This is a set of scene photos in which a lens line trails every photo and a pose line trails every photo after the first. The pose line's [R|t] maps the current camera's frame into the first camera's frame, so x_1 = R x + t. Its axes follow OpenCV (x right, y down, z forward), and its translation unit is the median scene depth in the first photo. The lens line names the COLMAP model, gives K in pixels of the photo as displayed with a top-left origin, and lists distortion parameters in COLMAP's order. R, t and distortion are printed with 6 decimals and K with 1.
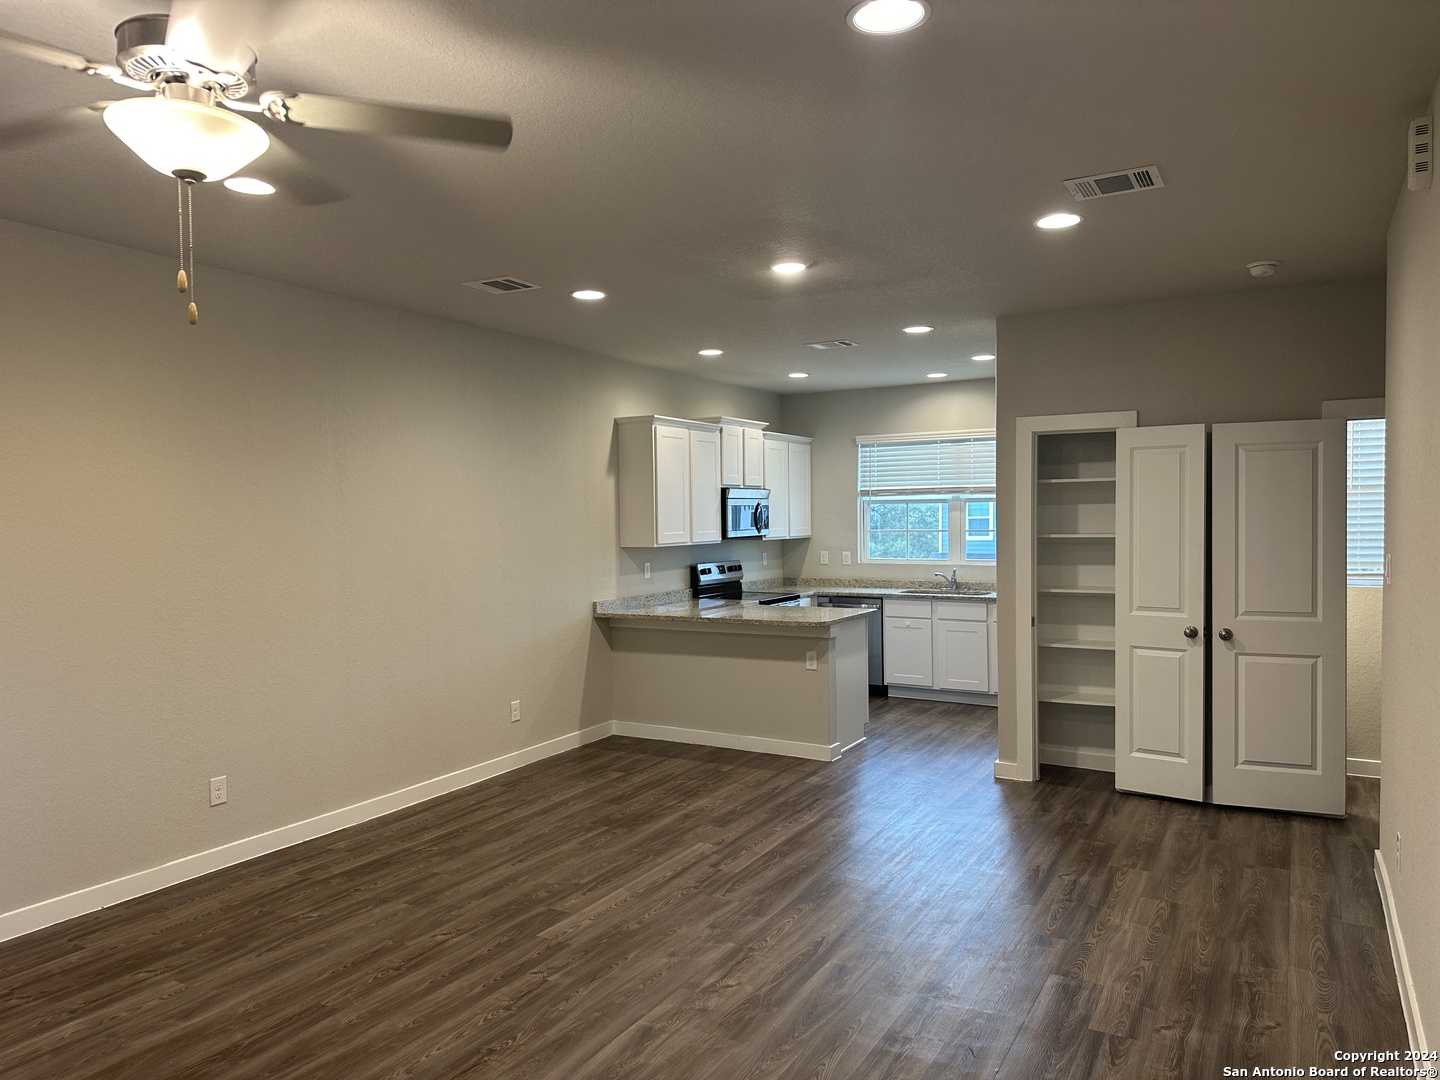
lens RADIAL K [[996.3, 0, 704.5], [0, 996.3, 535.3], [0, 0, 1]] dist [0.034944, -0.031952]
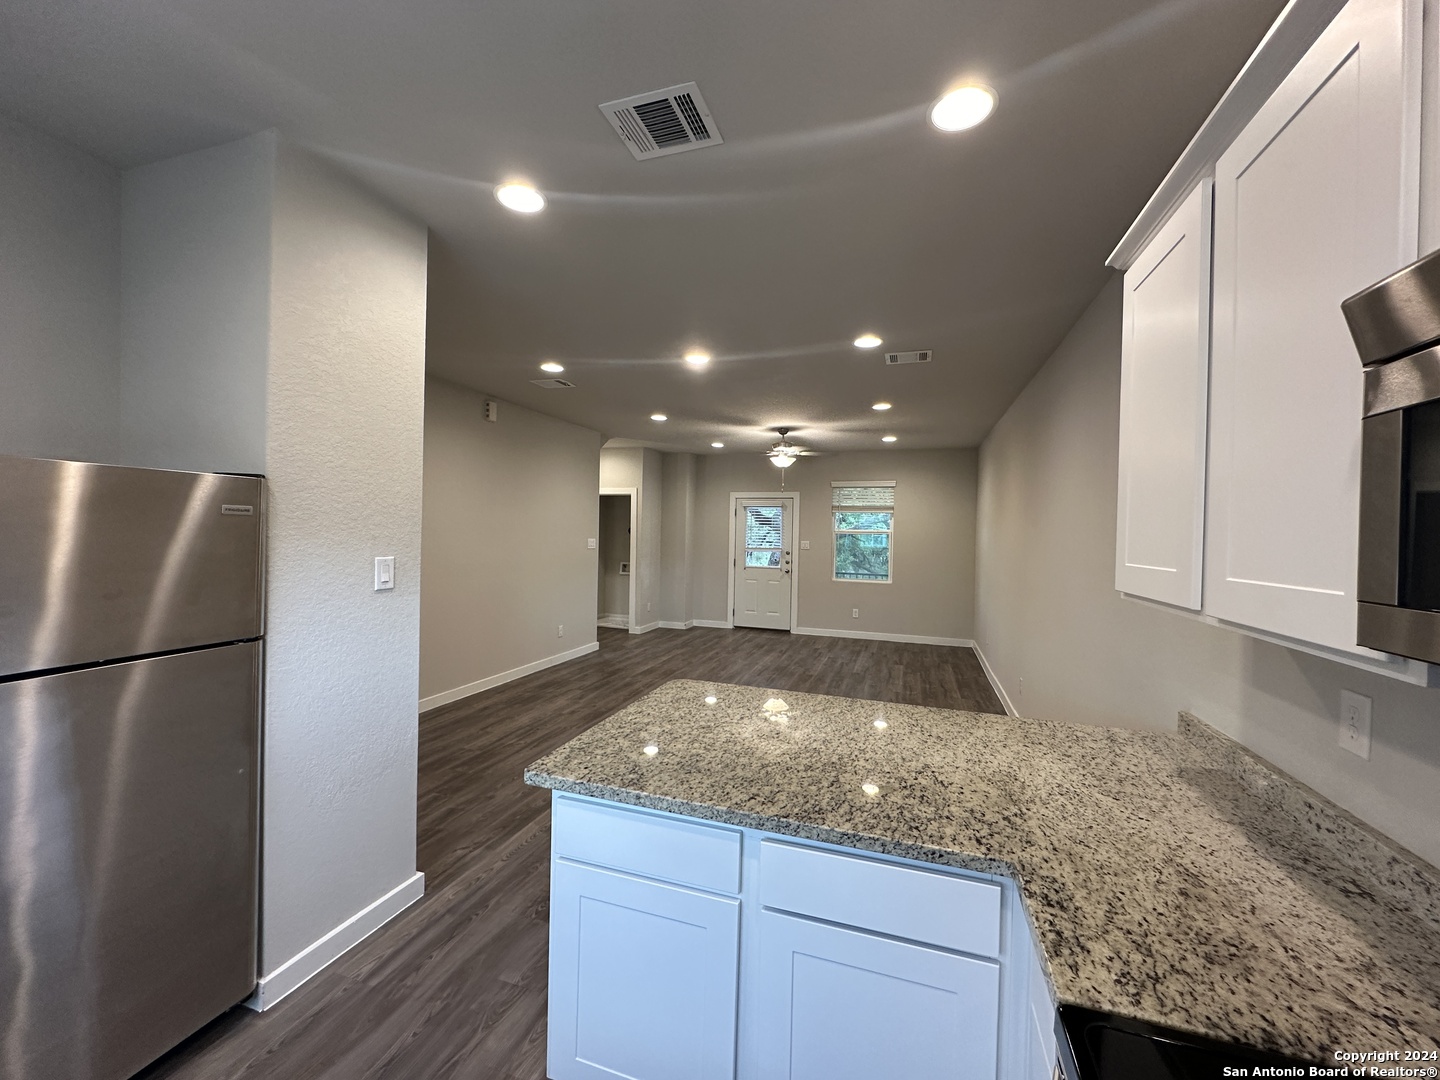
lens RADIAL K [[574.3, 0, 715.8], [0, 574.3, 535.8], [0, 0, 1]] dist [-0.002982, 0.000465]
pose [[-0.979924, -0.005576, -0.199296, 0.195137], [-0.011921, 0.999459, 0.030654, -0.021903], [0.199017, 0.032414, -0.979460, 1.604523]]
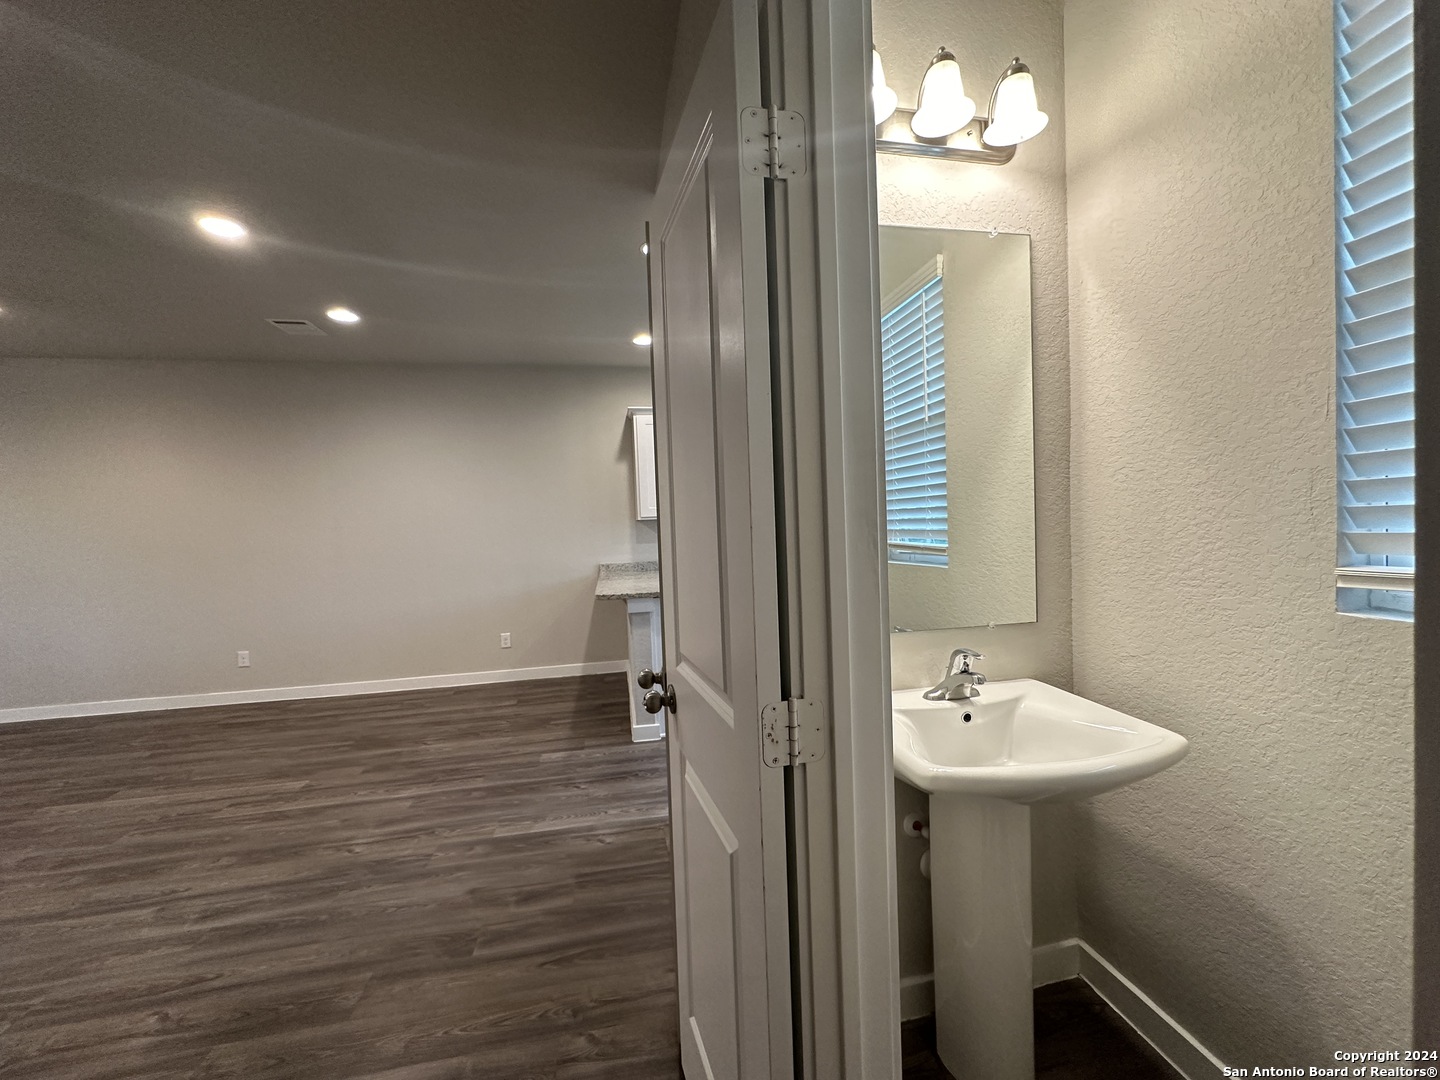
lens RADIAL K [[574.3, 0, 729.2], [0, 574.3, 532.7], [0, 0, 1]] dist [-0.002982, 0.000465]
pose [[0.662395, 0.010041, -0.749087, 0.719052], [0.007818, 0.999763, 0.020314, 0.018196], [0.749114, -0.019313, 0.662160, 0.850067]]
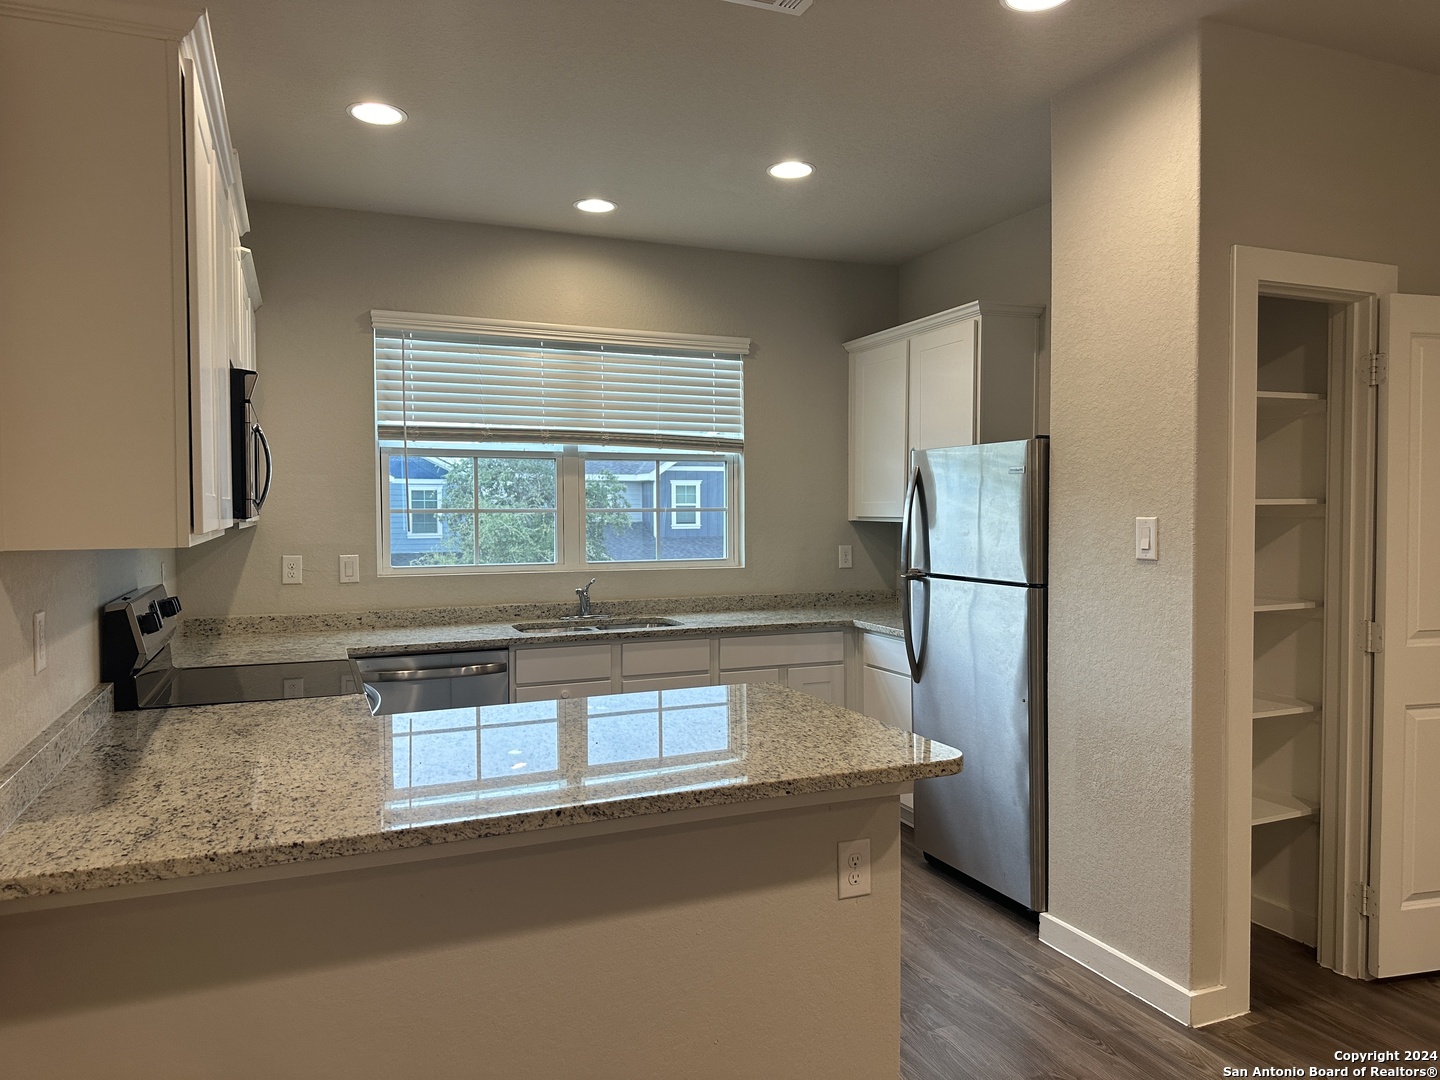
lens RADIAL K [[996.3, 0, 721.4], [0, 996.3, 539.5], [0, 0, 1]] dist [0.034944, -0.031952]
pose [[0.600904, -0.014924, 0.799182, -0.229475], [0.013008, 0.999876, 0.008891, 0.012993], [-0.799215, 0.005053, 0.601024, 1.012361]]
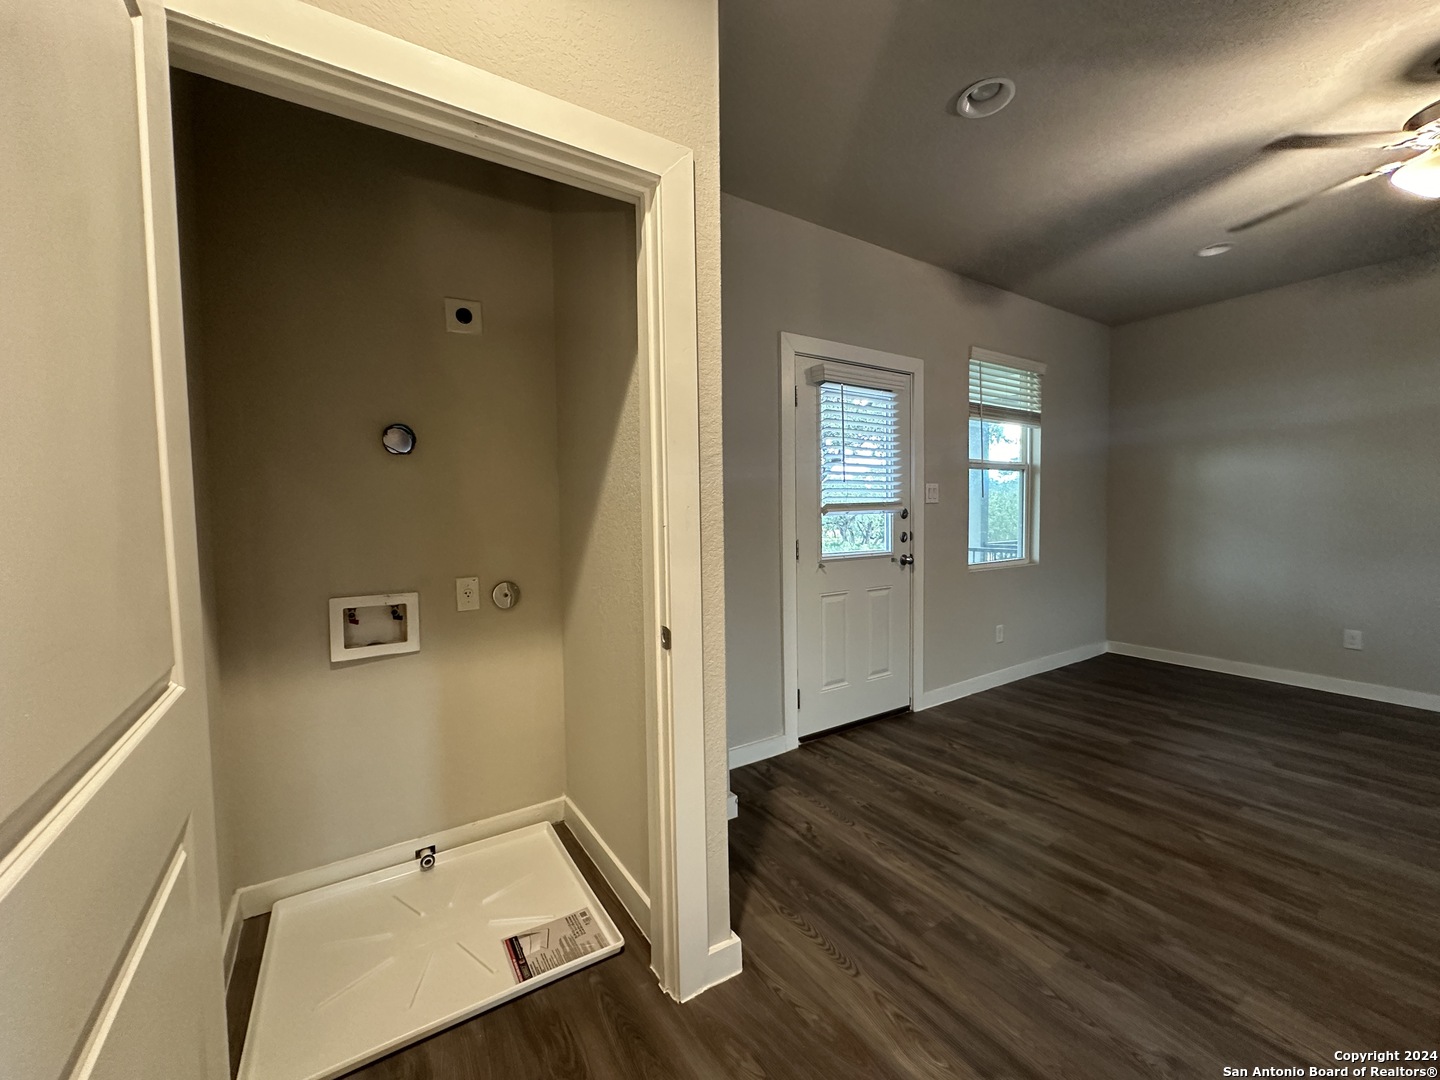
lens RADIAL K [[574.3, 0, 723.0], [0, 574.3, 540.1], [0, 0, 1]] dist [-0.002982, 0.000465]
pose [[-0.434507, 0.061935, -0.898536, 0.334996], [-0.000581, 0.997613, 0.069045, 0.059468], [0.900668, 0.030522, -0.433434, 0.142532]]
